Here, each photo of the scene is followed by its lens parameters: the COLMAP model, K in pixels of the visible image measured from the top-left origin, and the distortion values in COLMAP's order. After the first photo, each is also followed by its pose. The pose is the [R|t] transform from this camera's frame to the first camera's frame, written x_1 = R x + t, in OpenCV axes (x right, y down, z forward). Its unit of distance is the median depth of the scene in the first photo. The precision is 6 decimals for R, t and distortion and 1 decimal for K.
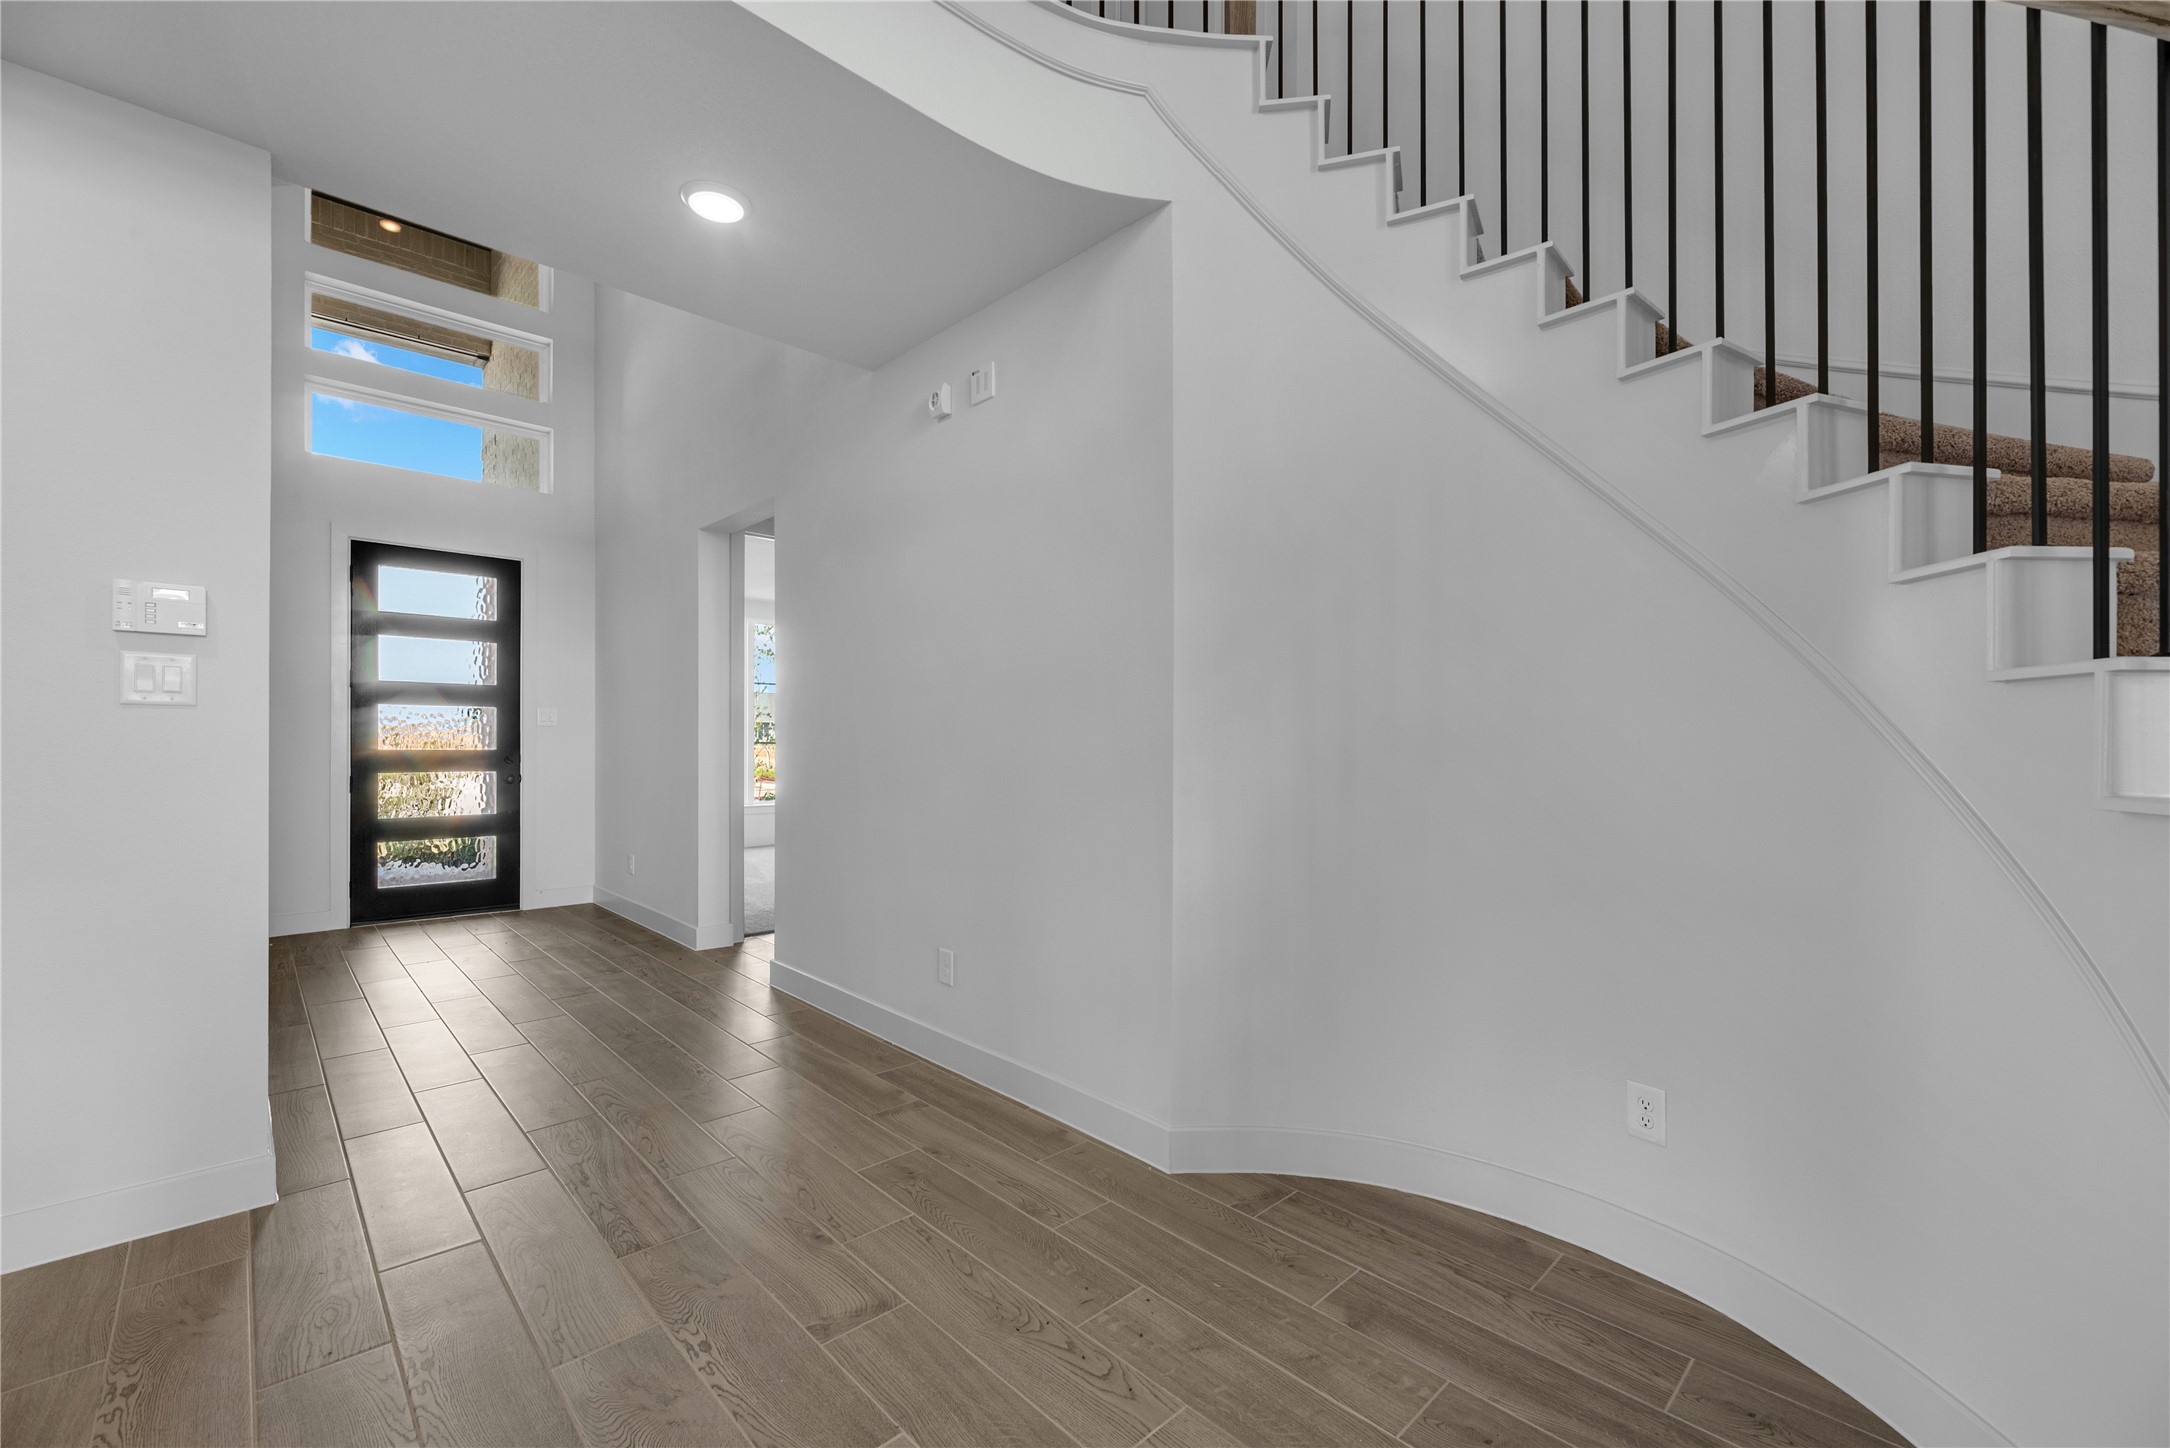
lens RADIAL K [[905.0, 0, 1099.3], [0, 905.0, 733.3], [0, 0, 1]] dist [0.011652, -0.000040]
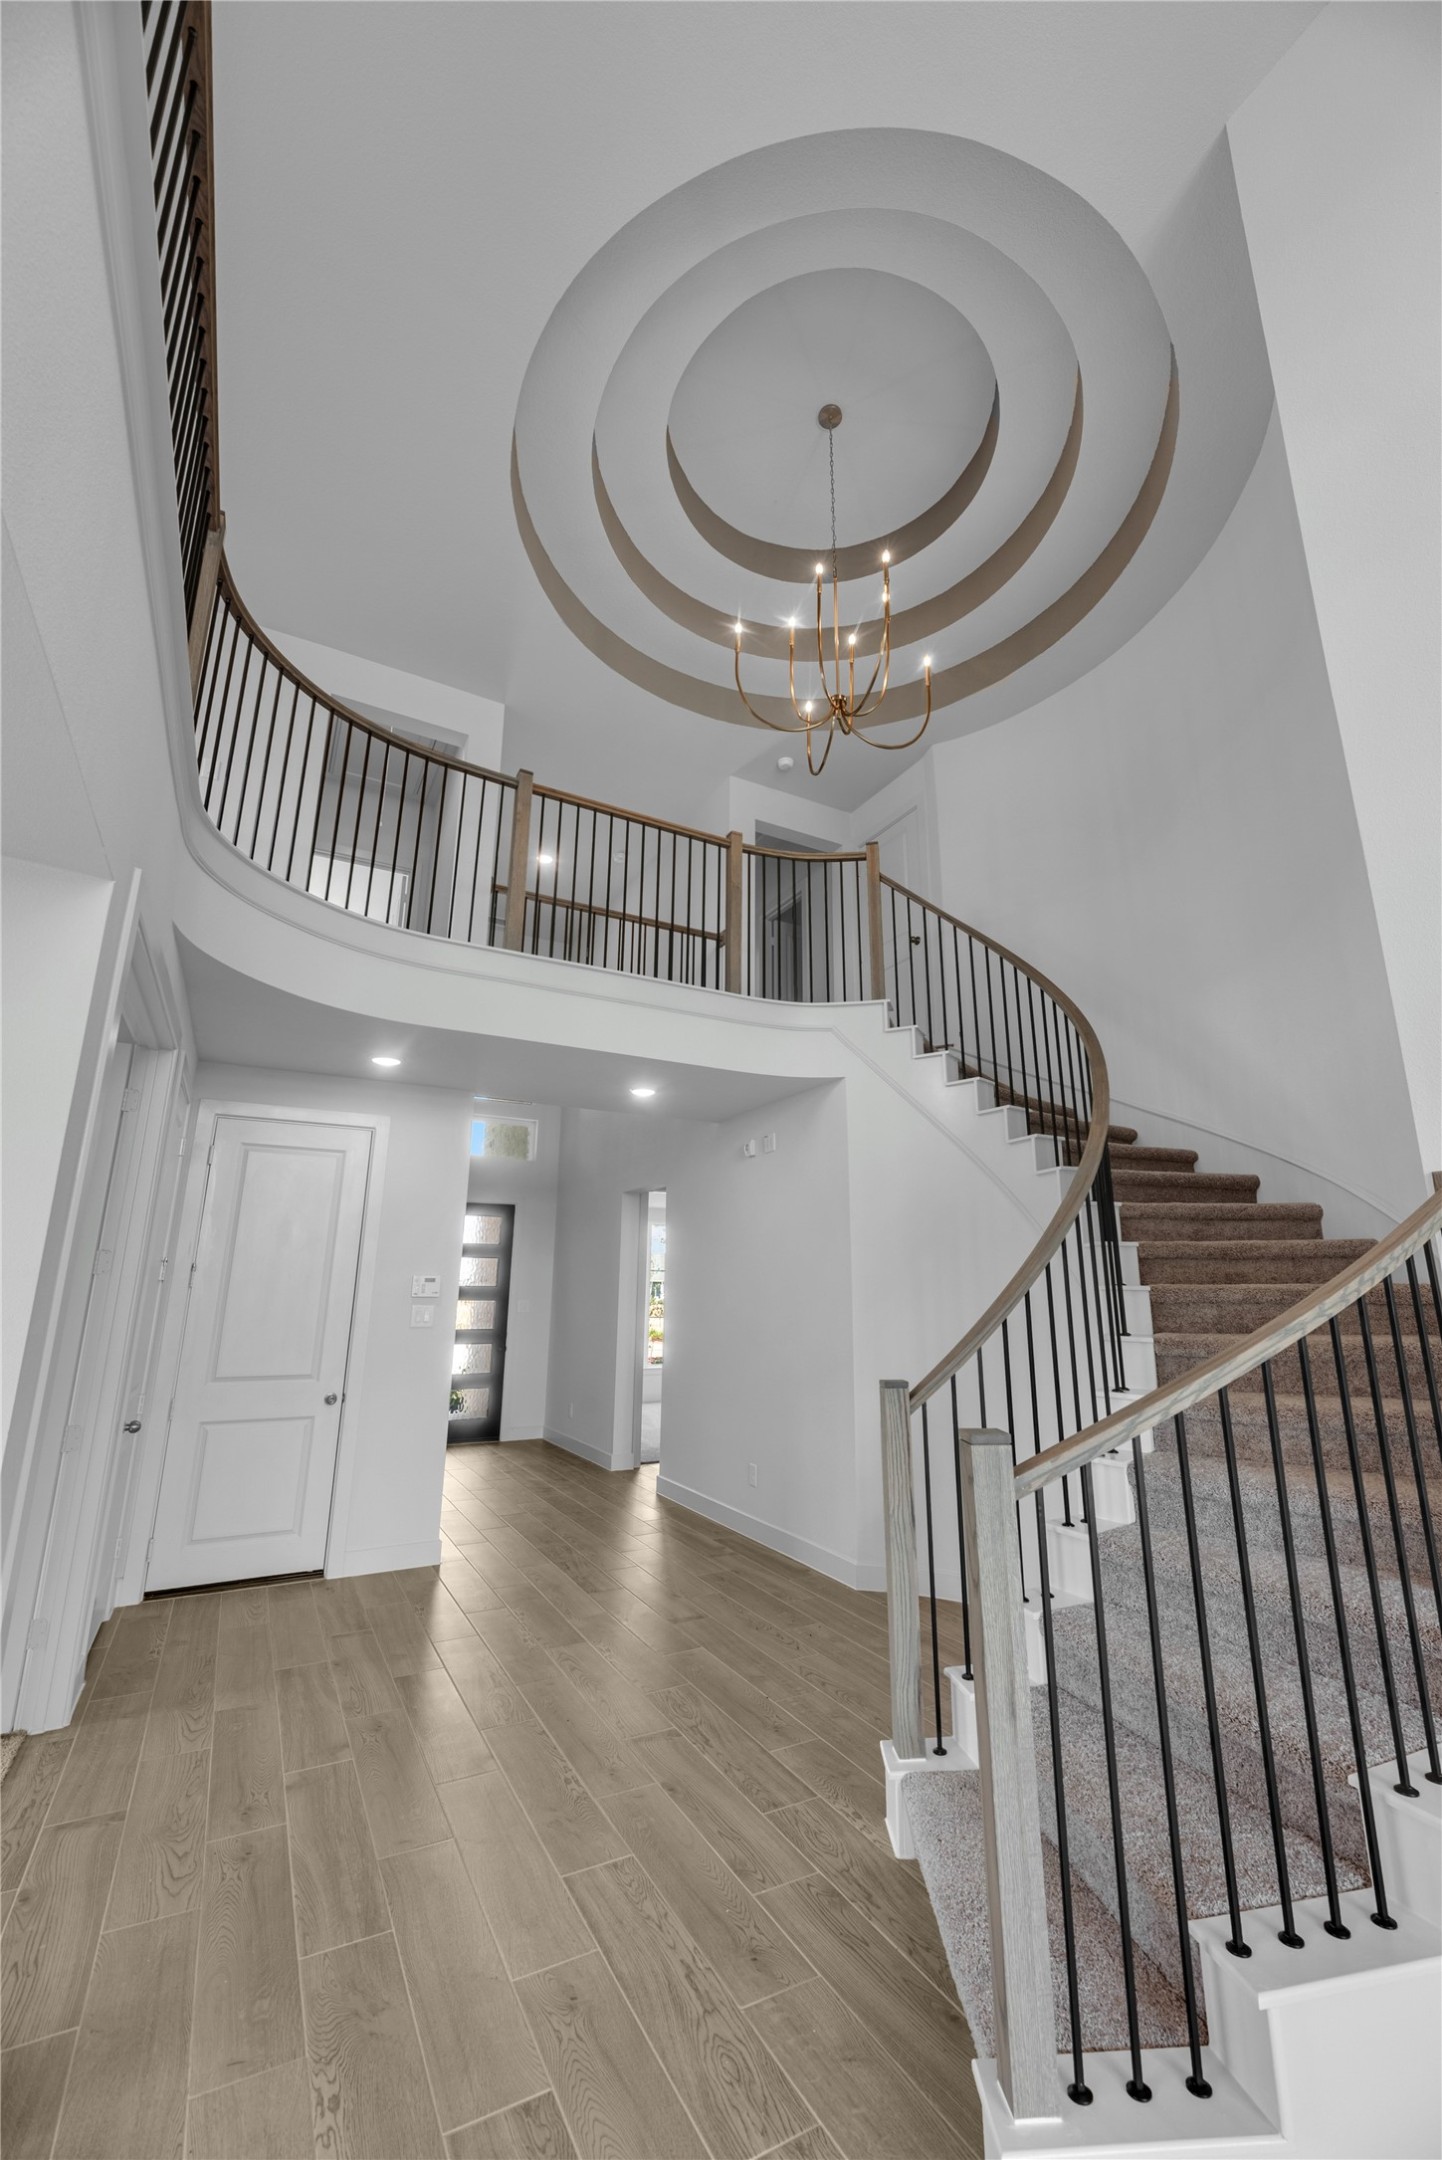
lens RADIAL K [[872.7, 0, 768.3], [0, 872.7, 1072.3], [0, 0, 1]] dist [0.002080, 0.000102]
pose [[0.973368, -0.059687, -0.221341, 0.204394], [0.004511, 0.970311, -0.241820, -0.062300], [0.229203, 0.234382, 0.944739, -0.553954]]
